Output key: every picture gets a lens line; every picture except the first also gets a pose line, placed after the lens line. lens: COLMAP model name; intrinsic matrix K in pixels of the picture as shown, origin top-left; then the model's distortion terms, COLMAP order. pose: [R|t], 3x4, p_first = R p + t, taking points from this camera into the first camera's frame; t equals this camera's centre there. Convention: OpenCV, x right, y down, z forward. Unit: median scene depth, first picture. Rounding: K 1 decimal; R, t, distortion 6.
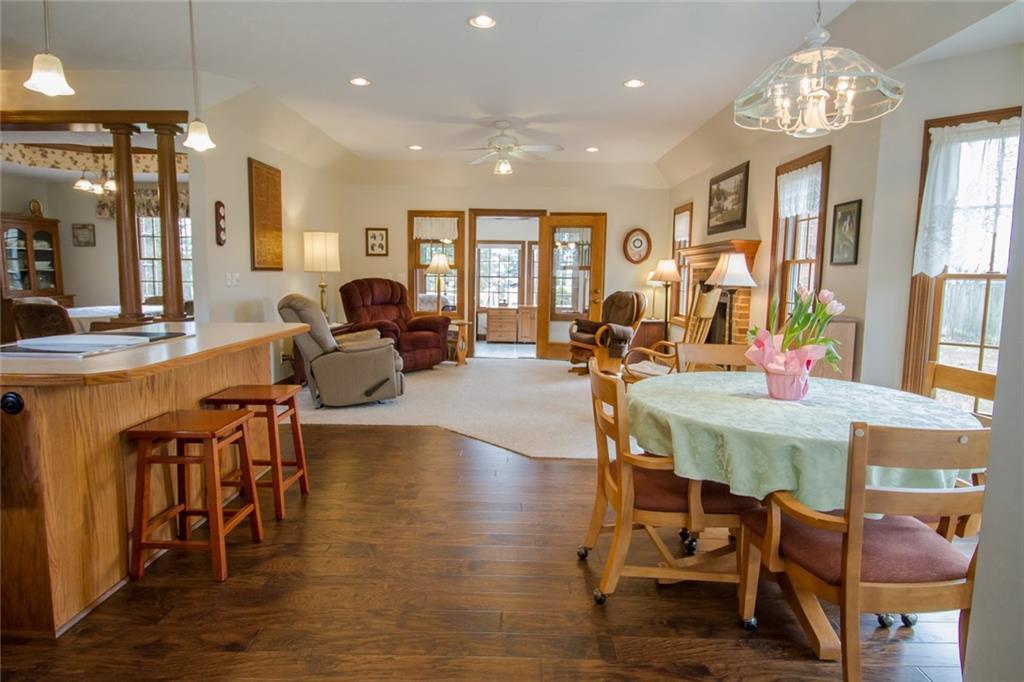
lens RADIAL K [[596.3, 0, 512.0], [0, 596.3, 341.0], [0, 0, 1]] dist [0.001548, 0.000223]
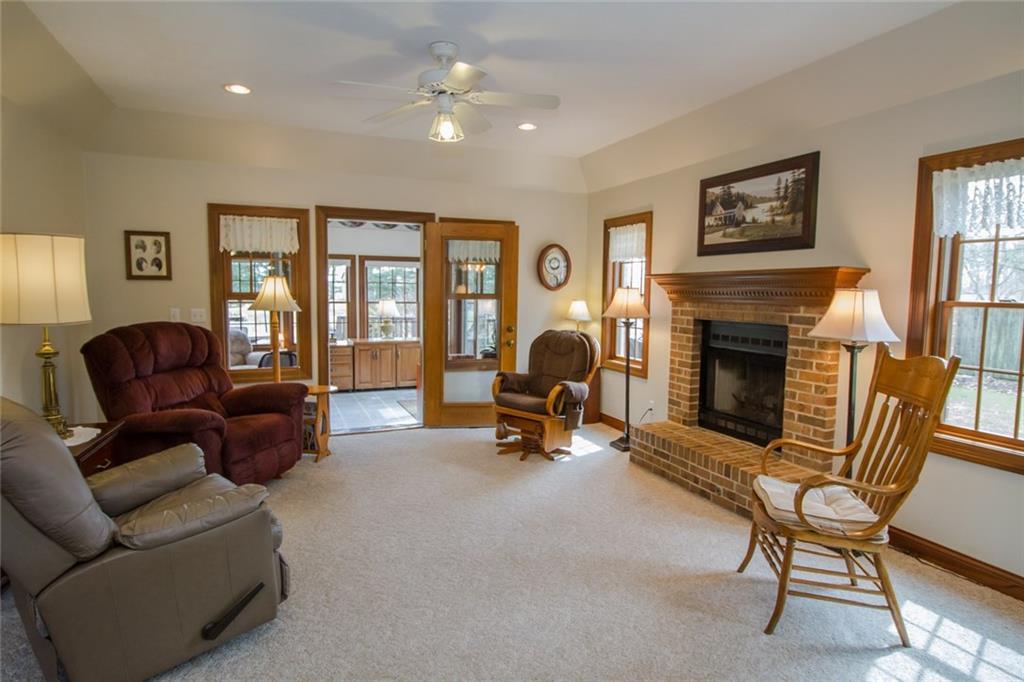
lens RADIAL K [[569.0, 0, 512.0], [0, 569.0, 341.0], [0, 0, 1]] dist [-0.000455, 0.000556]
pose [[0.915101, -0.041730, 0.401059, -0.136249], [0.047338, 0.998871, -0.004080, -0.068201], [-0.400436, 0.022719, 0.916043, 0.379009]]
